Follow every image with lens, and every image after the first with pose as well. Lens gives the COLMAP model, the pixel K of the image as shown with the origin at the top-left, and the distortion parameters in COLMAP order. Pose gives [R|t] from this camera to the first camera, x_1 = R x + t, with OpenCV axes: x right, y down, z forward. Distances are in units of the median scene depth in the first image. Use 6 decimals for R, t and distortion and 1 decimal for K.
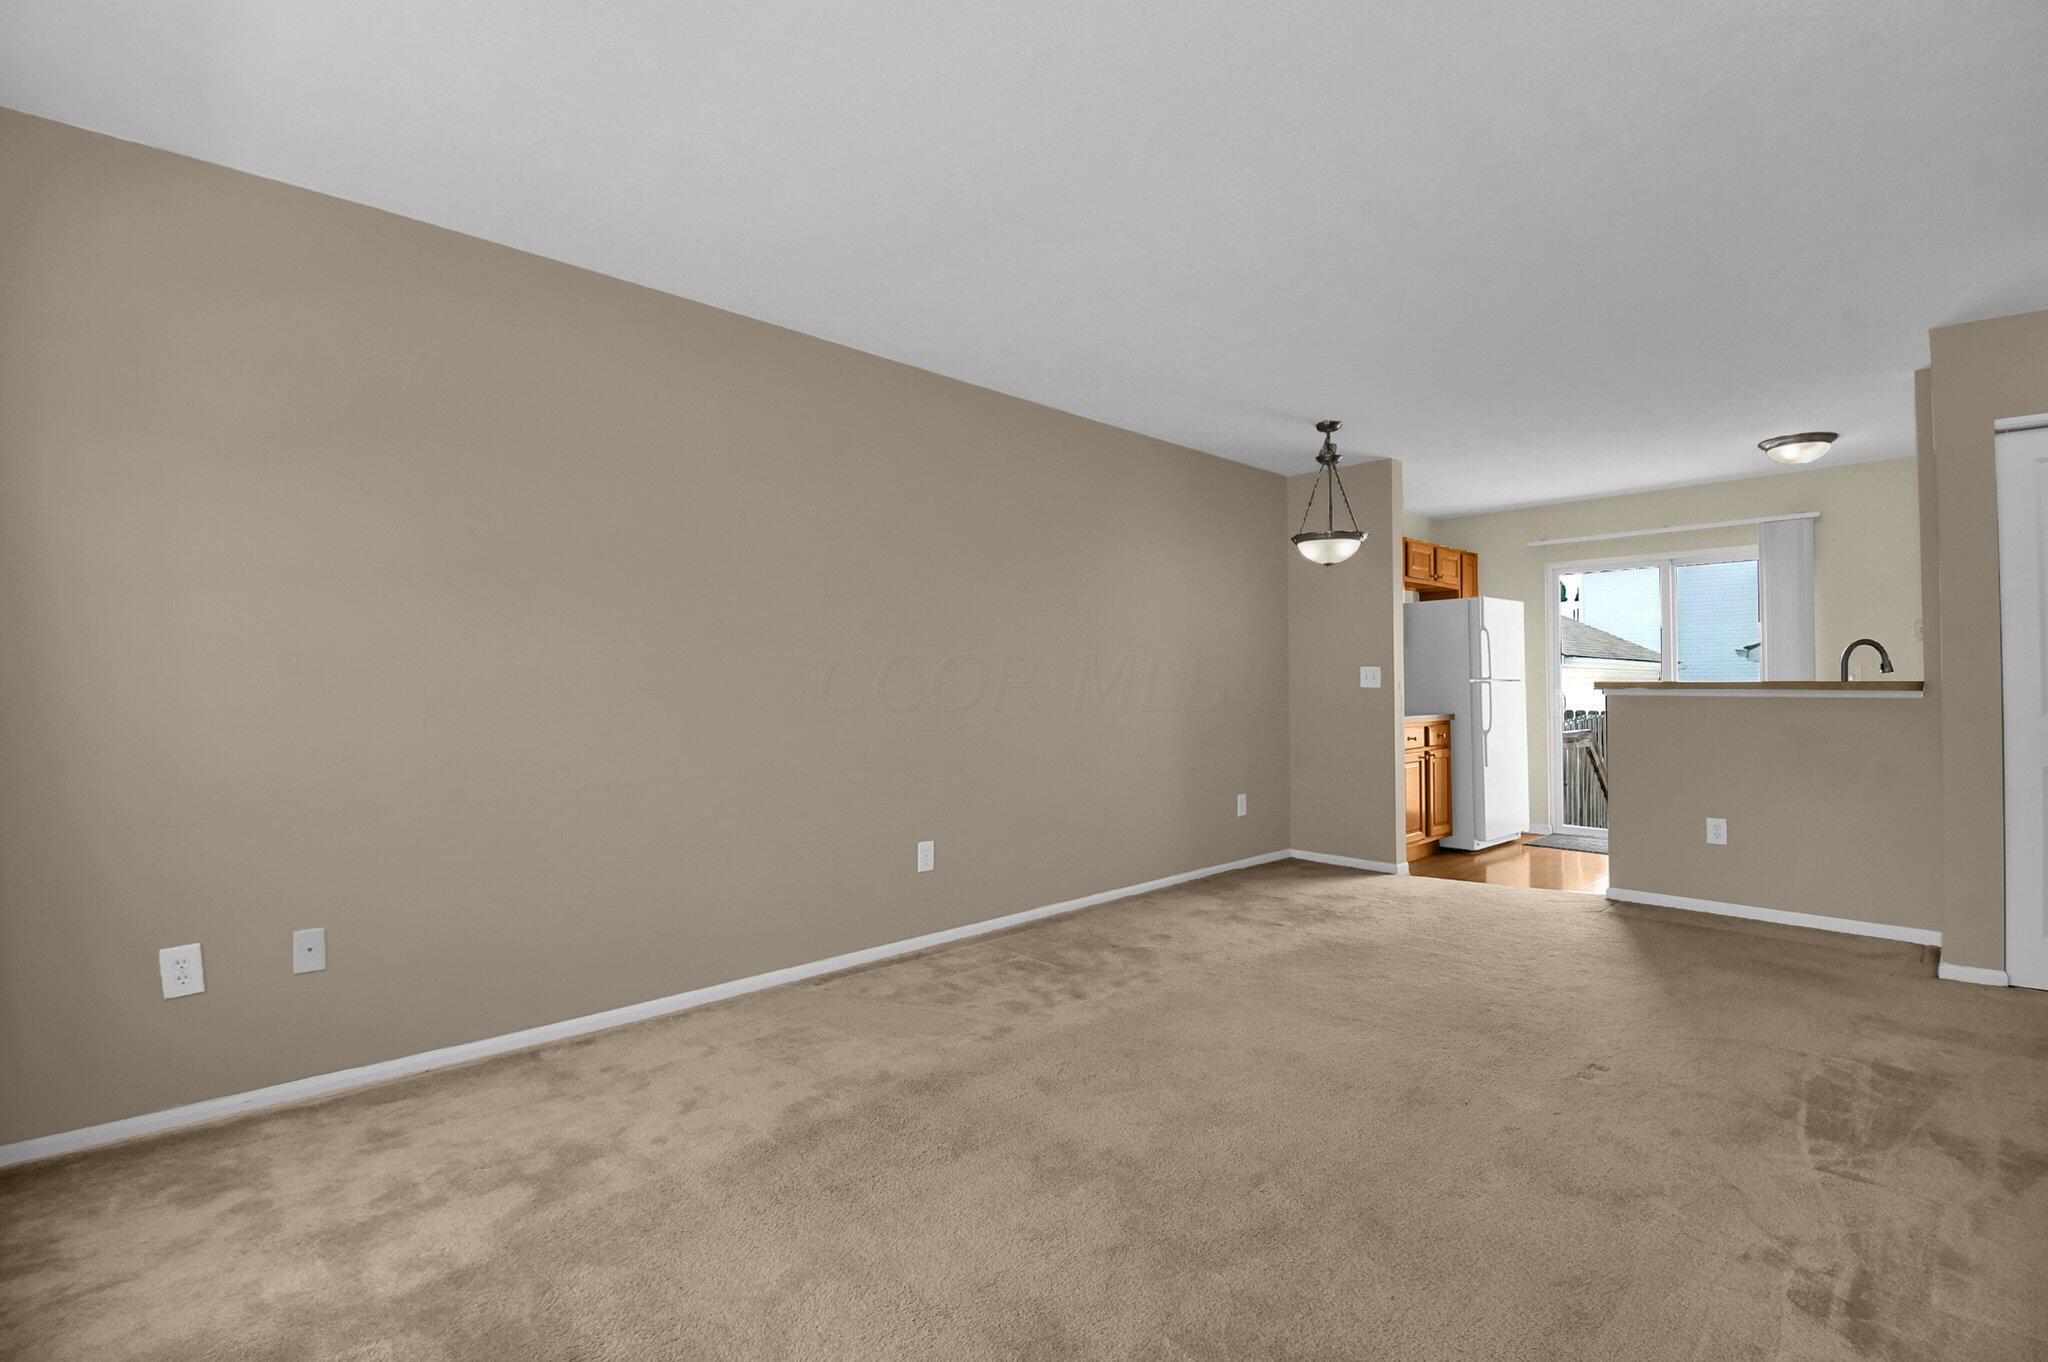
lens RADIAL K [[936.5, 0, 1024.0], [0, 936.5, 681.0], [0, 0, 1]] dist [-0.033072, -0.000311]
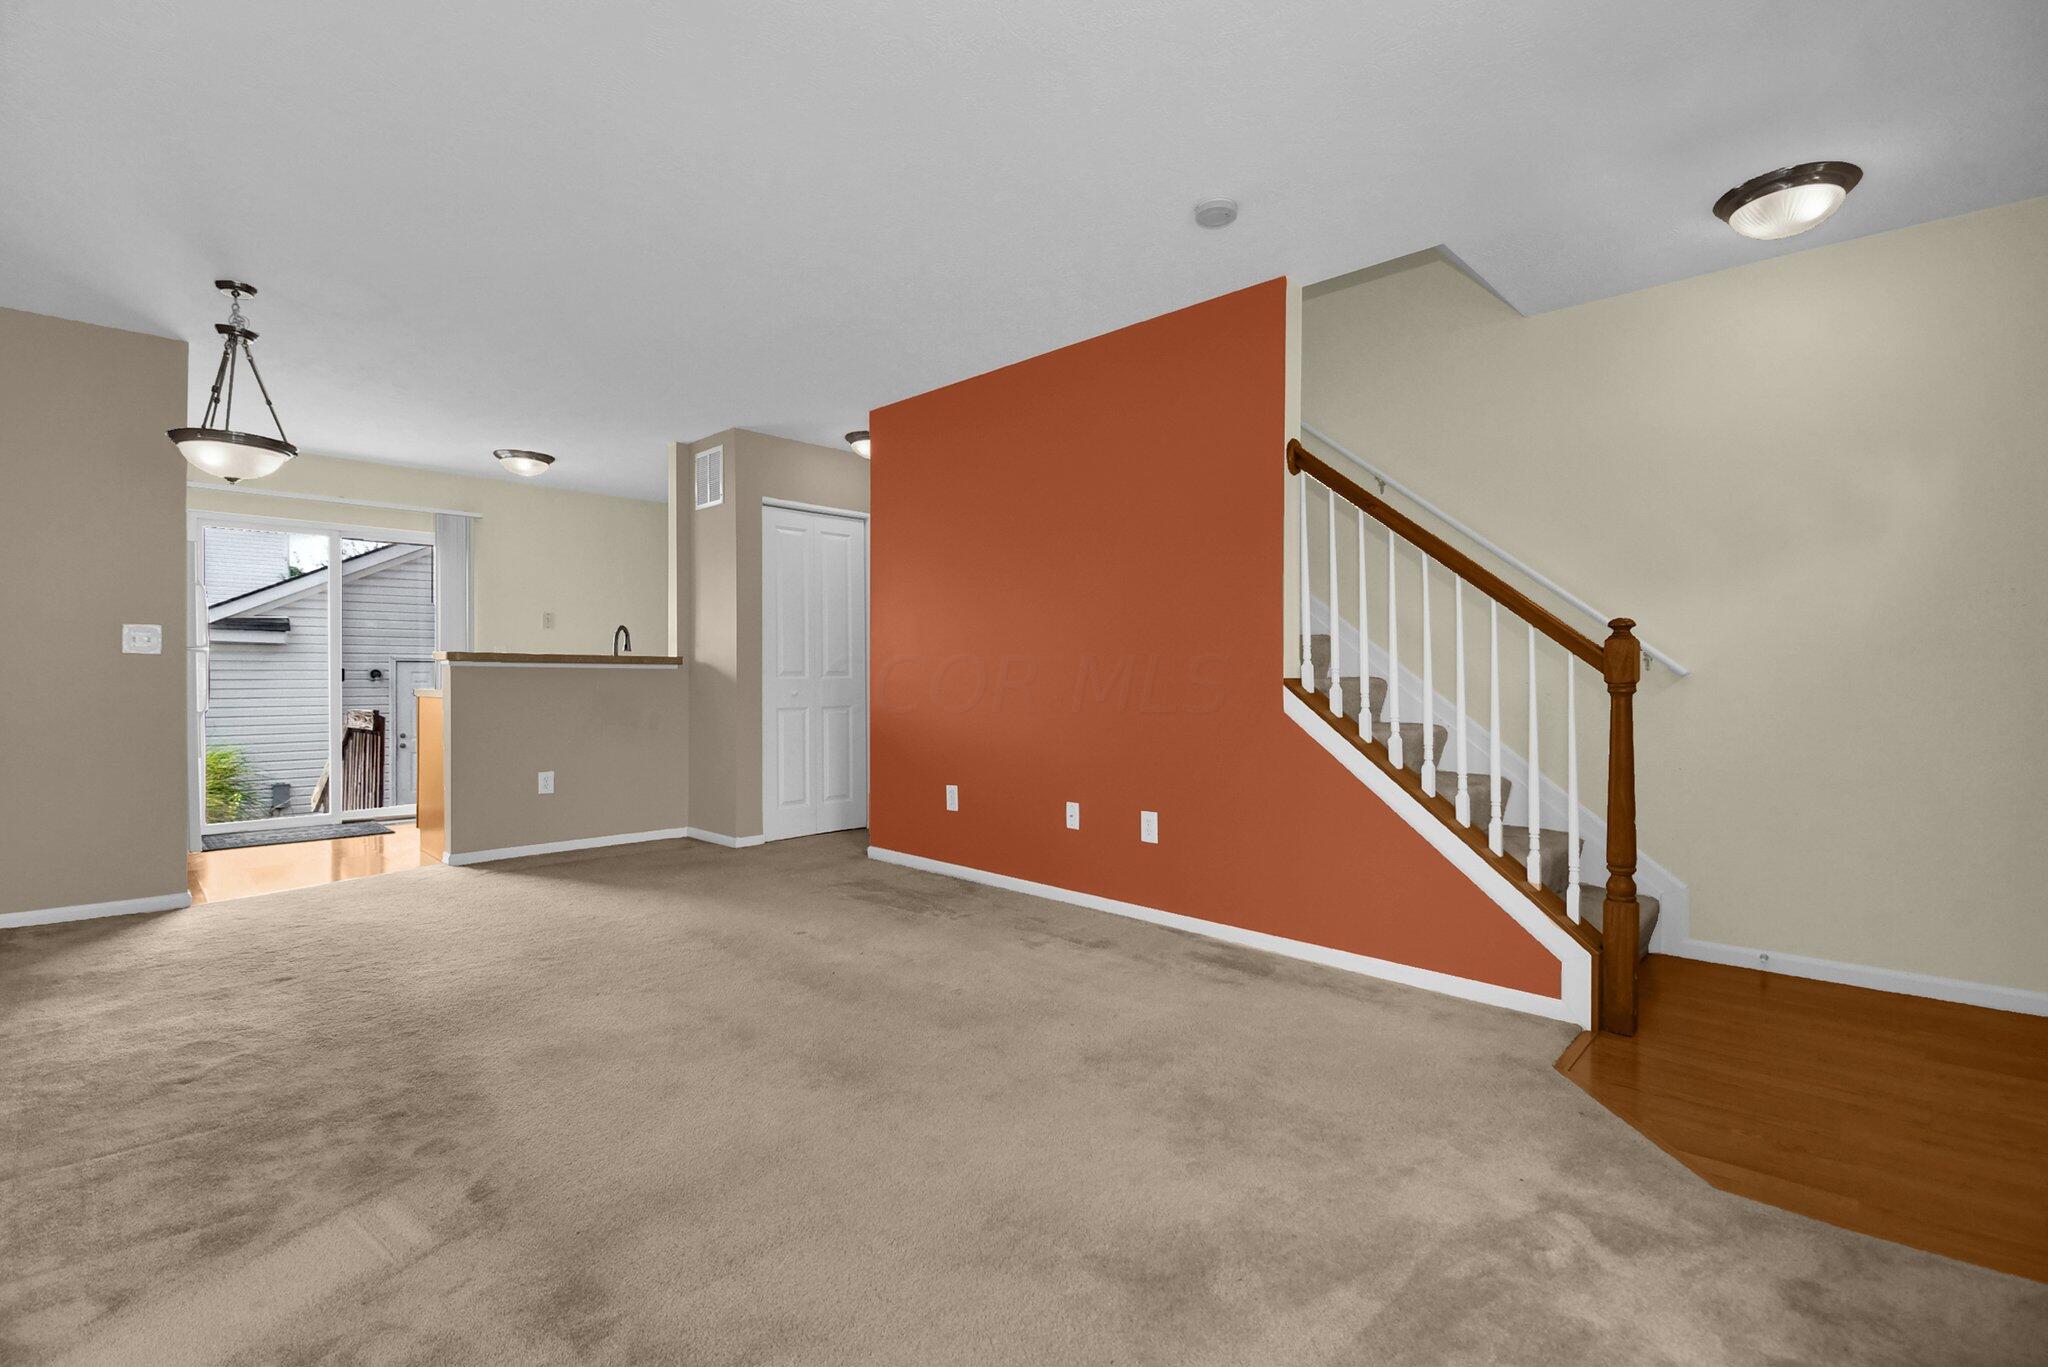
lens RADIAL K [[936.5, 0, 1024.0], [0, 936.5, 683.5], [0, 0, 1]] dist [-0.033072, -0.000311]
pose [[-0.059018, -0.010856, 0.998198, -0.413433], [-0.016078, 0.999822, 0.009923, 0.013690], [-0.998127, -0.015464, -0.059182, 0.413582]]
